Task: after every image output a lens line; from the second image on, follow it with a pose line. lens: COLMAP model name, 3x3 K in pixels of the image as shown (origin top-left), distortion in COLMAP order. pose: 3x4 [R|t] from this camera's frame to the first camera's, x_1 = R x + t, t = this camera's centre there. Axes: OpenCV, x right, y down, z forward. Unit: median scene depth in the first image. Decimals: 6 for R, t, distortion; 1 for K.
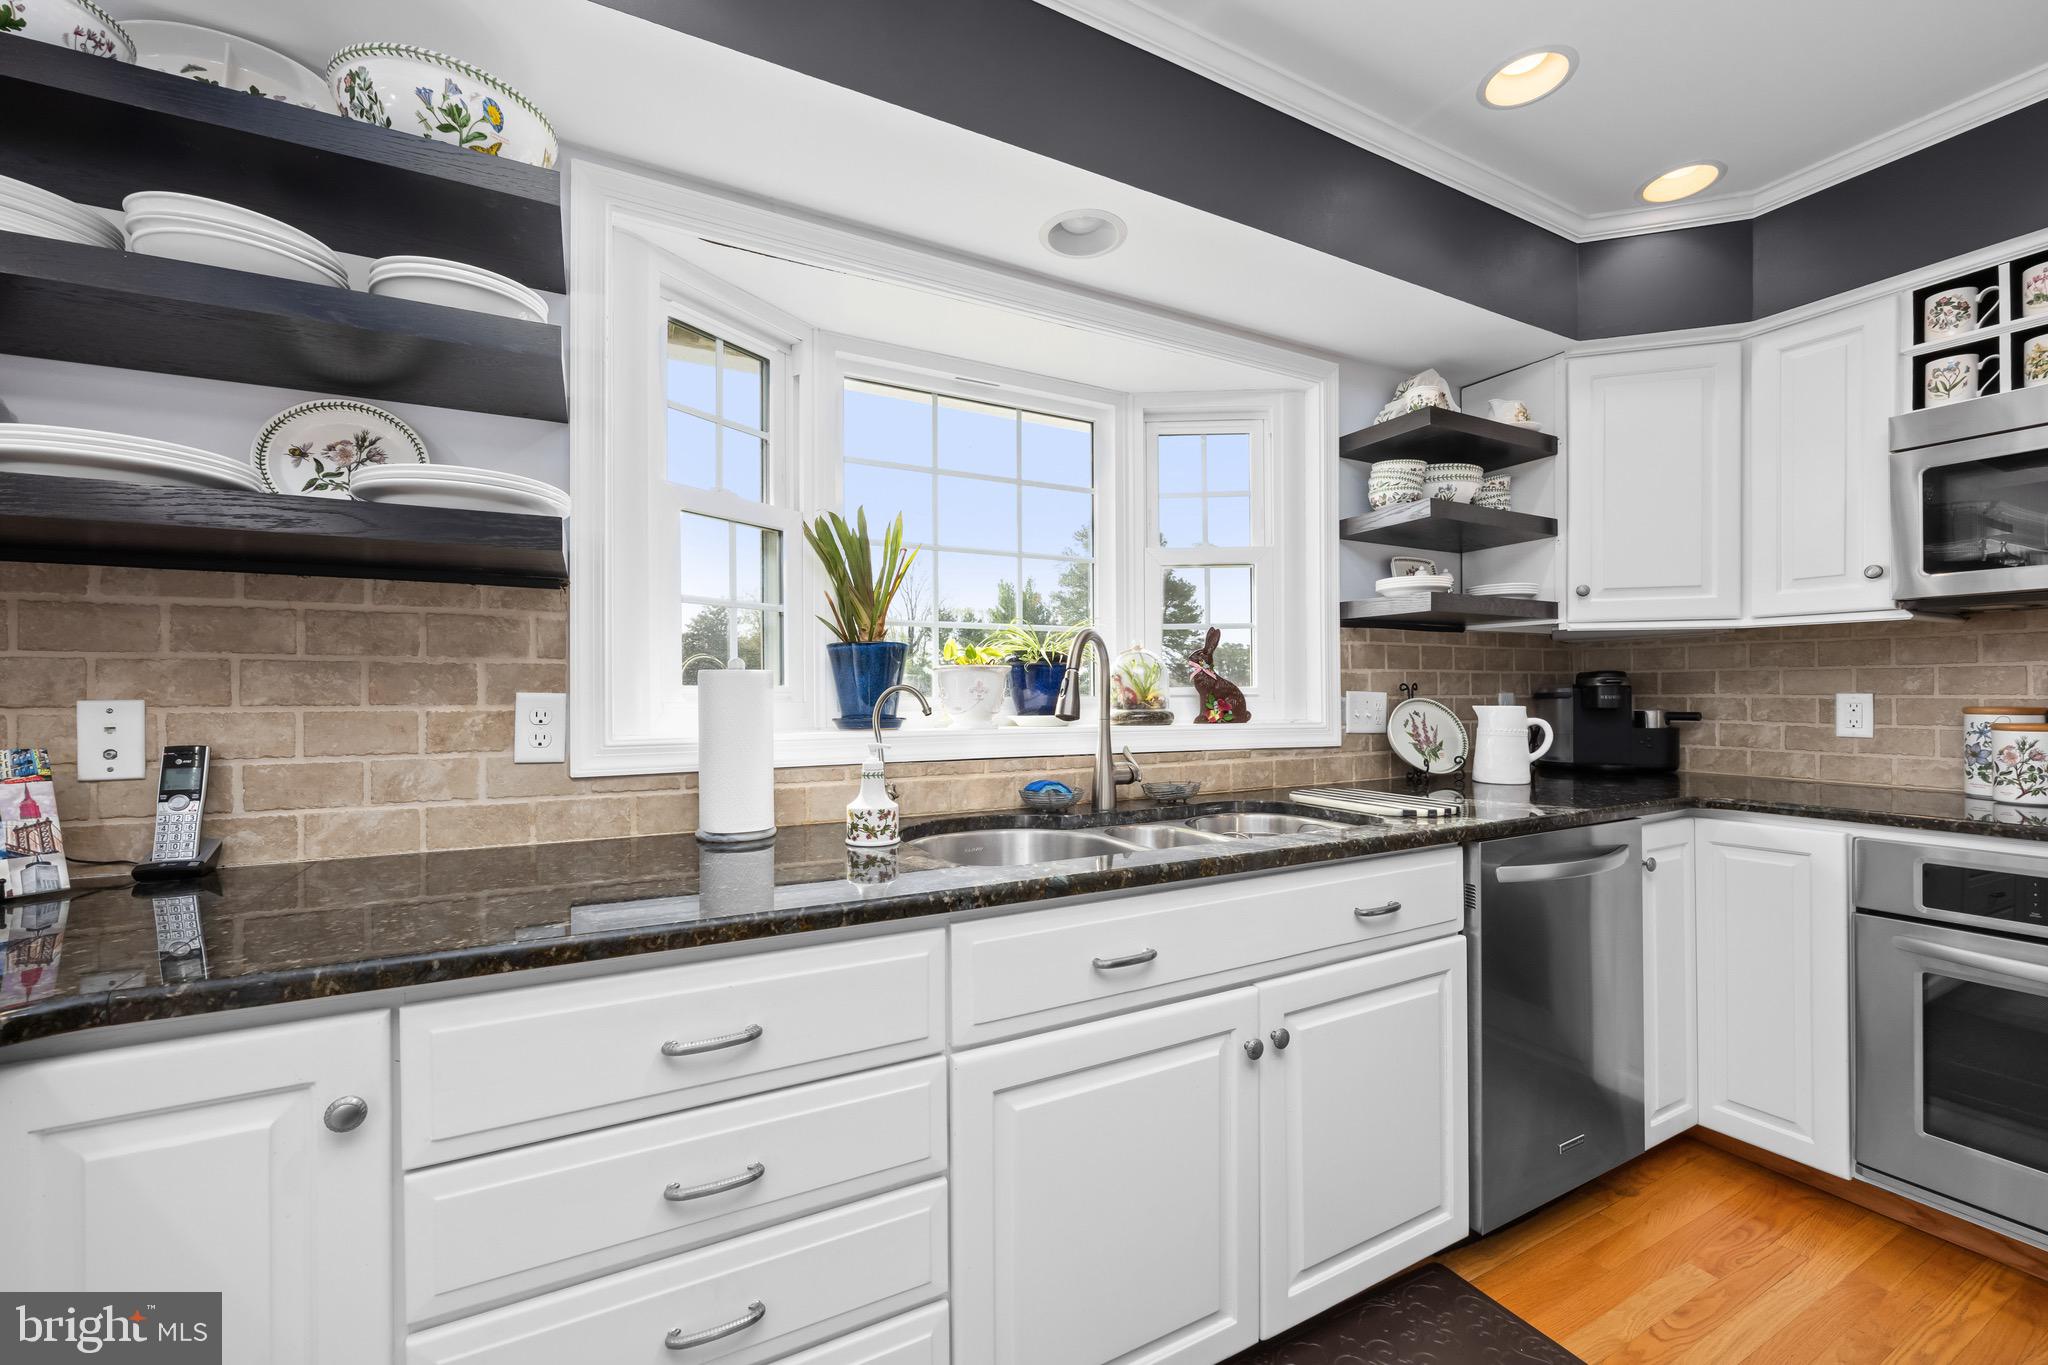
lens RADIAL K [[826.7, 0, 1023.7], [0, 826.7, 686.6], [0, 0, 1]] dist [0.001061, -0.000698]
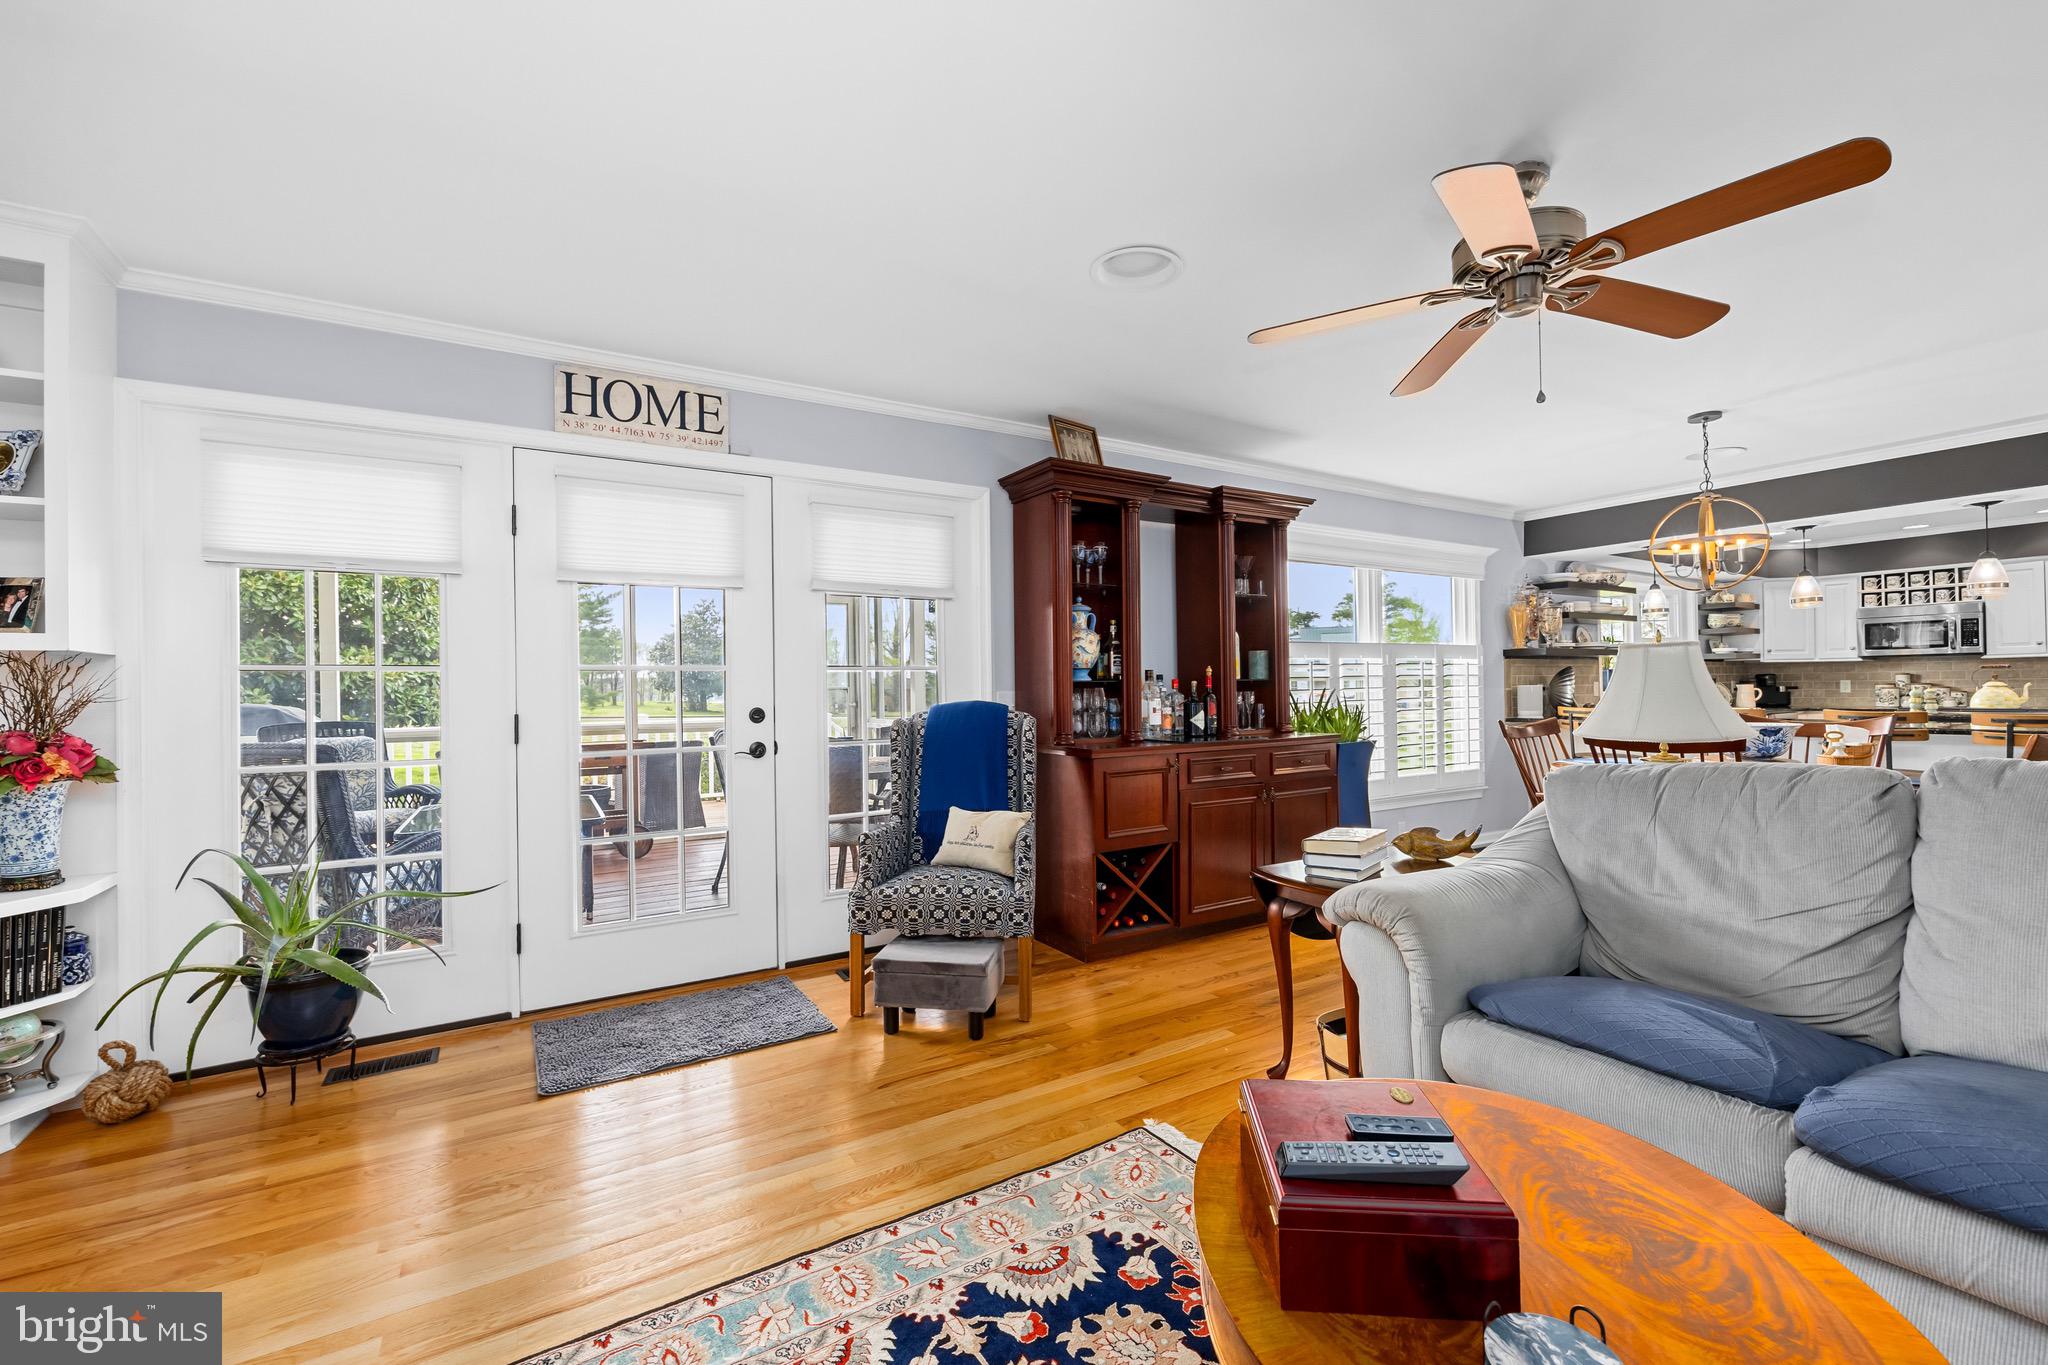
lens RADIAL K [[826.7, 0, 1023.7], [0, 826.7, 686.6], [0, 0, 1]] dist [0.001061, -0.000698]
pose [[0.998720, -0.006752, 0.050129, -2.542781], [0.006862, 0.999974, -0.002021, 0.018553], [-0.050114, 0.002362, 0.998741, -2.232389]]
